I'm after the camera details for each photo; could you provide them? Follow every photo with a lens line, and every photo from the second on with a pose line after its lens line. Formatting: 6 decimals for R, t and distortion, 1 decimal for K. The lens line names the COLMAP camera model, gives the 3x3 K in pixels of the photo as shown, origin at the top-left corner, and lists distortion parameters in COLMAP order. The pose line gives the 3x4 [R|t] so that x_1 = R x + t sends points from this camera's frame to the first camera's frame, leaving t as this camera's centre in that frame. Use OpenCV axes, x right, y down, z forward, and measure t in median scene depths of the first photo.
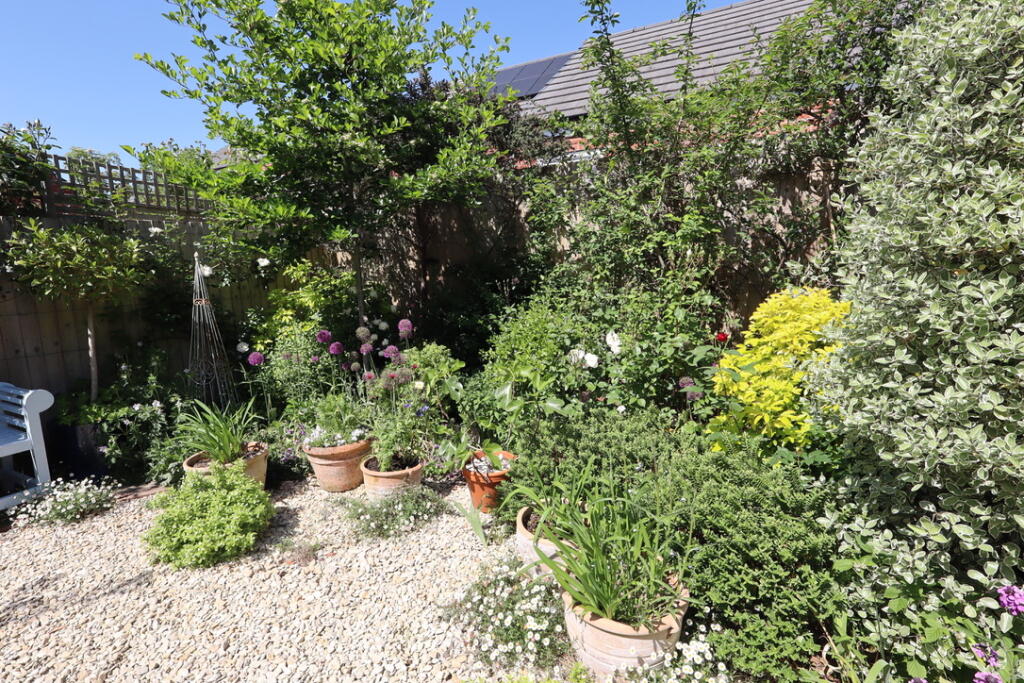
lens RADIAL K [[472.0, 0, 512.0], [0, 472.0, 341.5], [0, 0, 1]] dist [-0.004115, 0.001242]
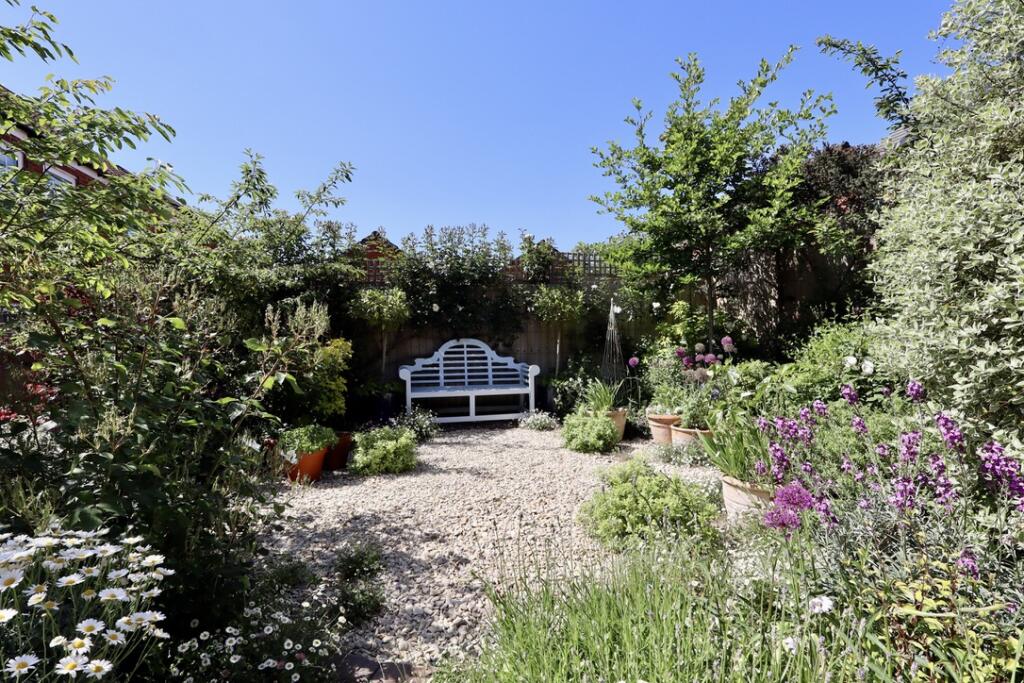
lens RADIAL K [[472.0, 0, 512.0], [0, 472.0, 341.5], [0, 0, 1]] dist [-0.004115, 0.001242]
pose [[0.630258, 0.014074, -0.776258, 0.449551], [-0.114460, 0.990595, -0.074972, 0.143352], [0.767902, 0.136103, 0.625941, -0.324218]]
